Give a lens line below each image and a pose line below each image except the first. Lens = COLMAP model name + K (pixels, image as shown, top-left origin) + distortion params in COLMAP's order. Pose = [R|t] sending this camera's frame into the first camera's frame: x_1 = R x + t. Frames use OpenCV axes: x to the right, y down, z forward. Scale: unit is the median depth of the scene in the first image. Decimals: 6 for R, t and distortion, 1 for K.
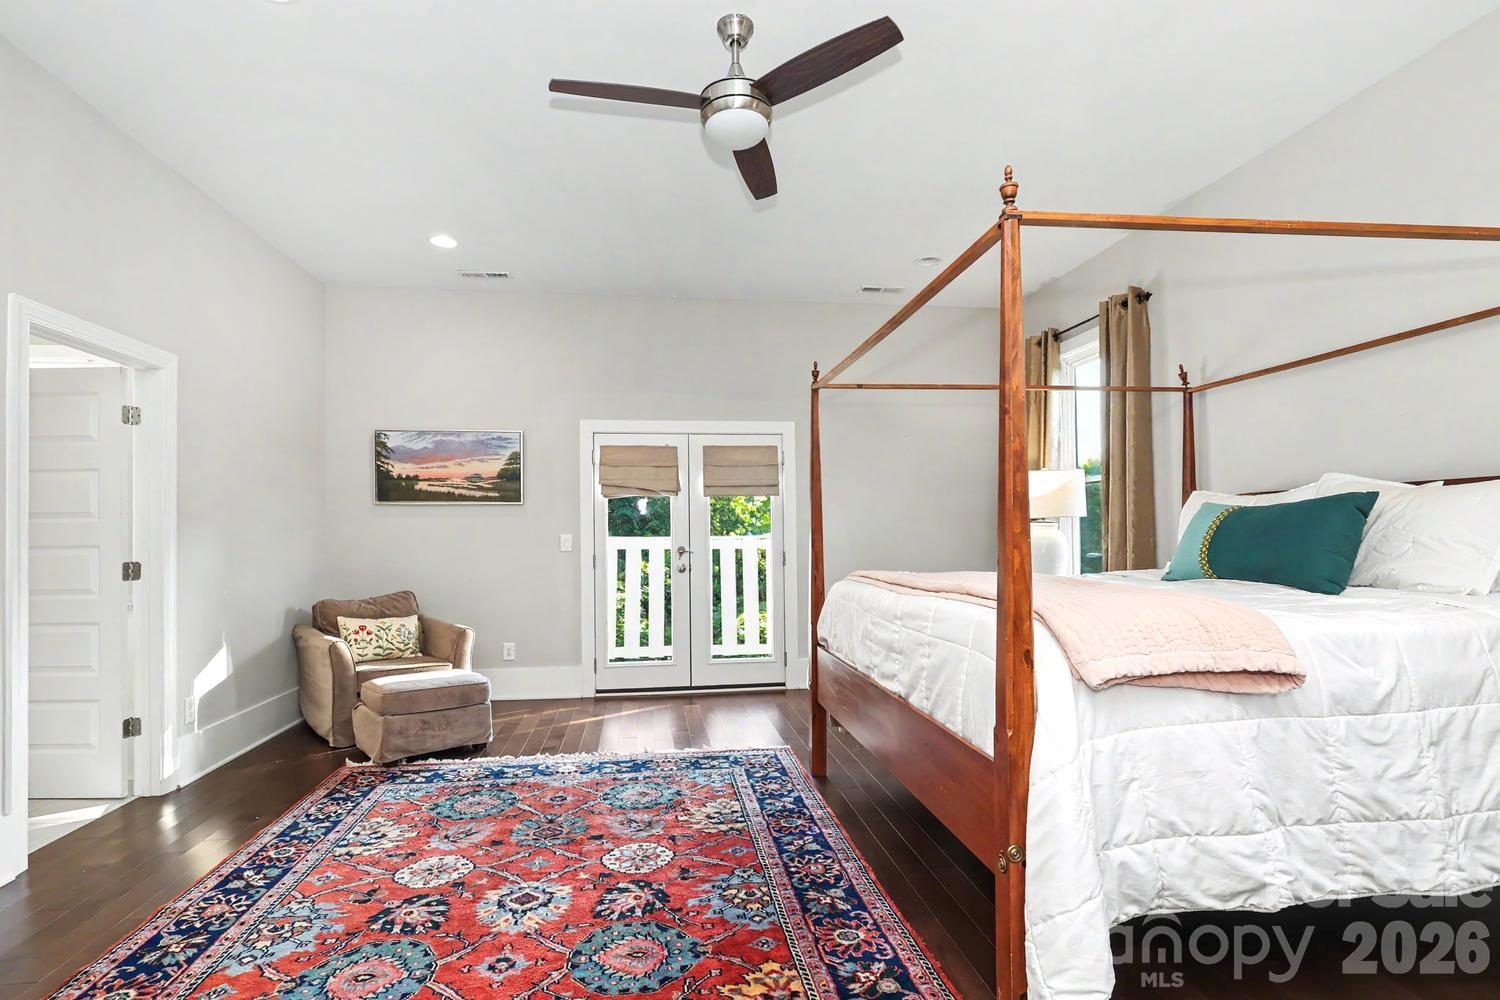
lens RADIAL K [[732.2, 0, 763.6], [0, 732.2, 525.2], [0, 0, 1]] dist [0.002346, 0.001658]
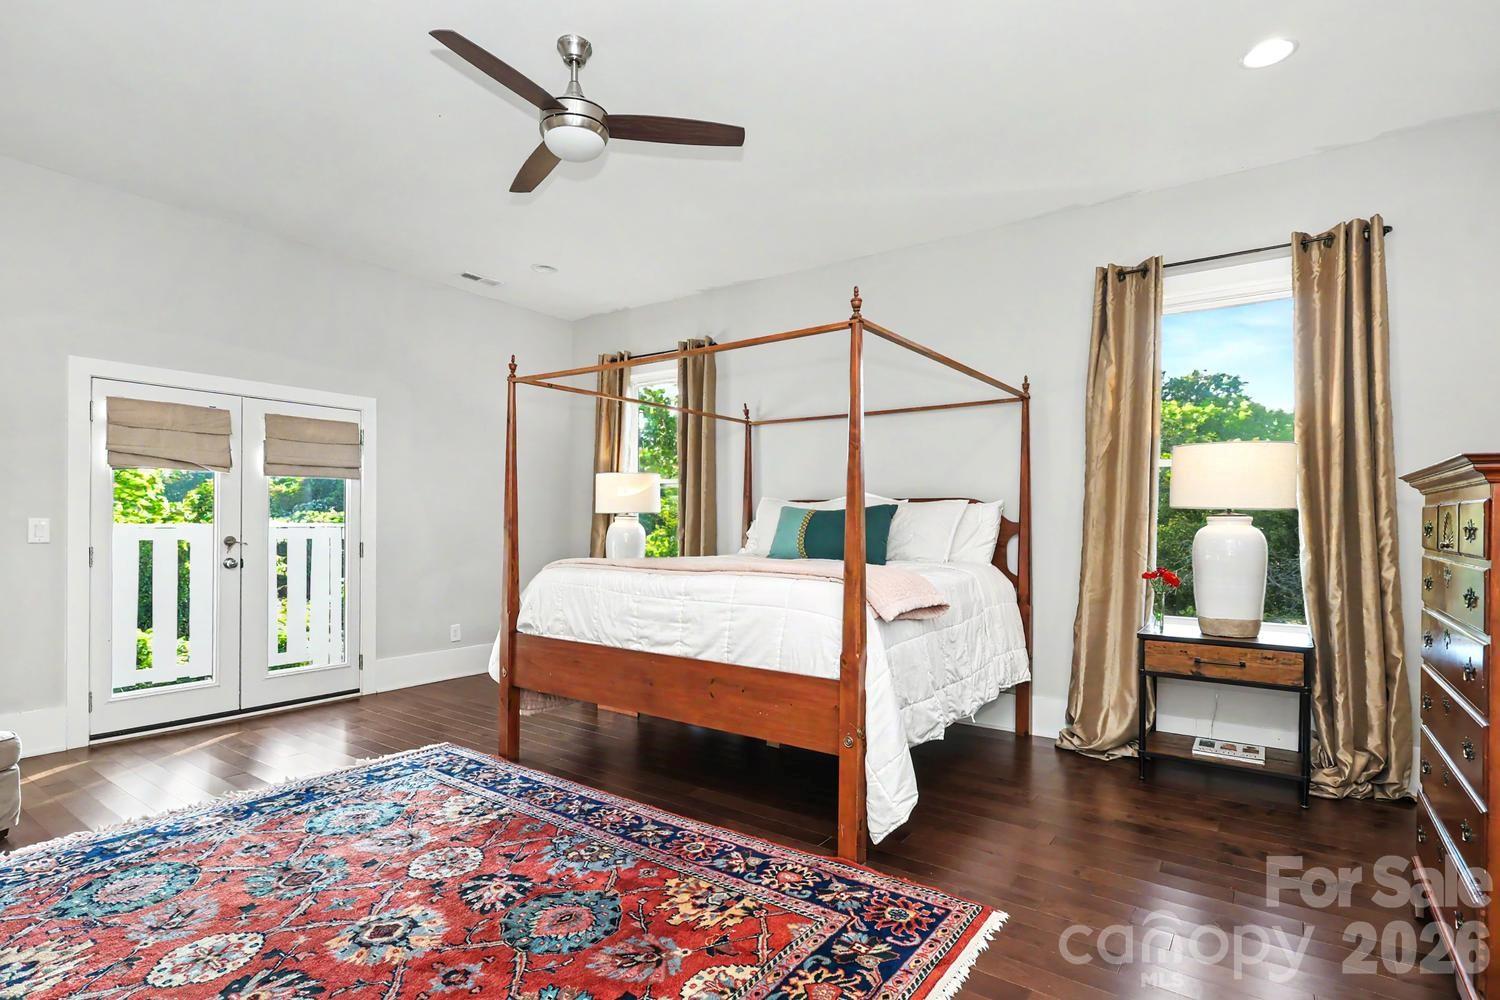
lens RADIAL K [[732.2, 0, 763.6], [0, 732.2, 525.2], [0, 0, 1]] dist [0.002346, 0.001658]
pose [[0.683999, 0.013228, 0.729363, -0.476567], [-0.021587, 0.999765, 0.002112, 0.004246], [-0.729164, -0.017190, 0.684123, 0.045476]]
